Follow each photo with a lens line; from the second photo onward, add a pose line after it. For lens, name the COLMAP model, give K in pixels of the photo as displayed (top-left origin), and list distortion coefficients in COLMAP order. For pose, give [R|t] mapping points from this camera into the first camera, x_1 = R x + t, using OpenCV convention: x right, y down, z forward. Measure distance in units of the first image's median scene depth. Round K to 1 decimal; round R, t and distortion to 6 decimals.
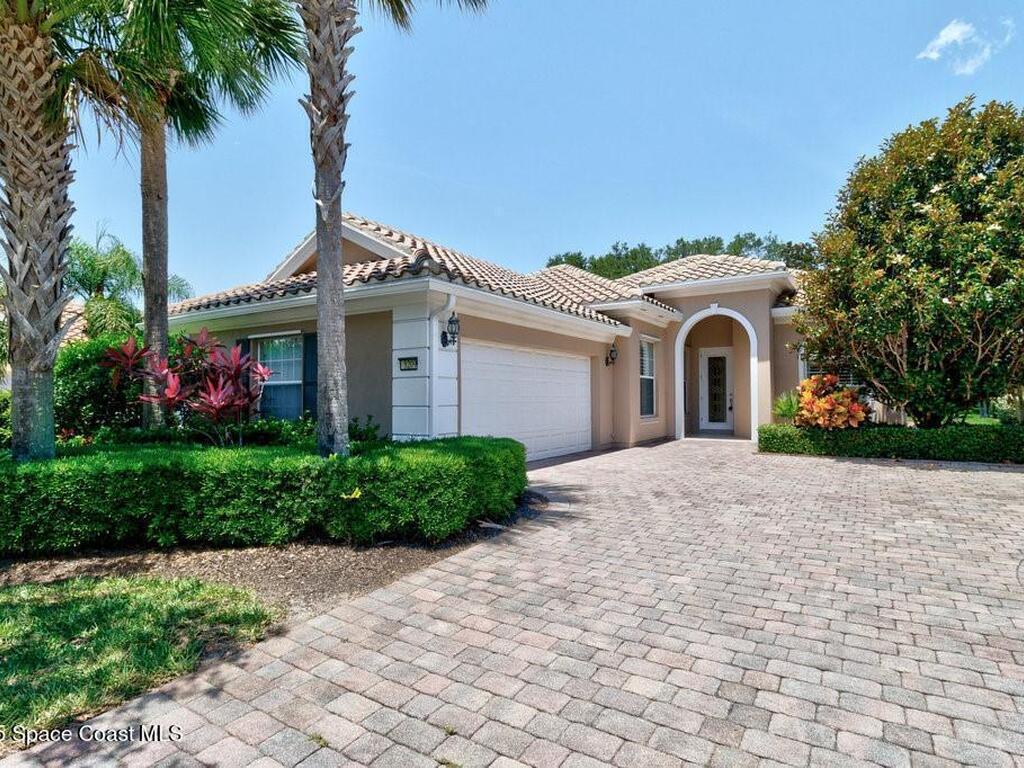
lens RADIAL K [[536.6, 0, 513.4], [0, 536.6, 386.7], [0, 0, 1]] dist [0.001777, -0.000054]
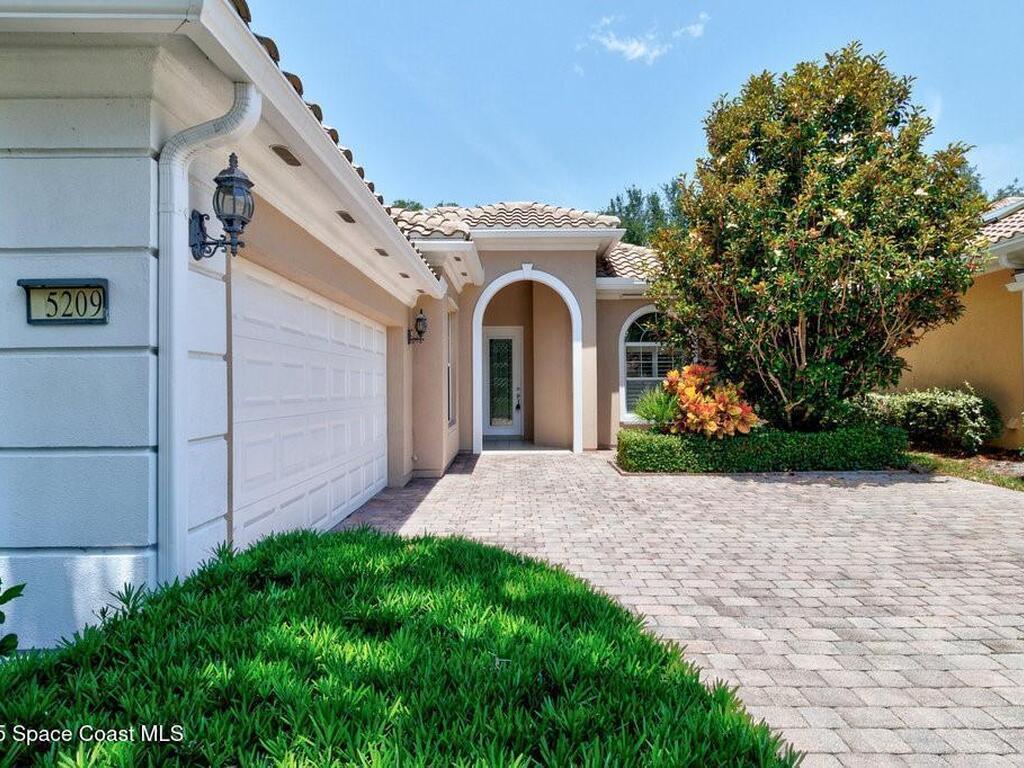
lens RADIAL K [[617.8, 0, 513.1], [0, 617.8, 386.5], [0, 0, 1]] dist [-0.002284, -0.000568]
pose [[0.841652, -0.000312, 0.540020, -0.119753], [-0.009371, 0.999841, 0.015183, -0.002932], [-0.539939, -0.017839, 0.841515, 0.407405]]
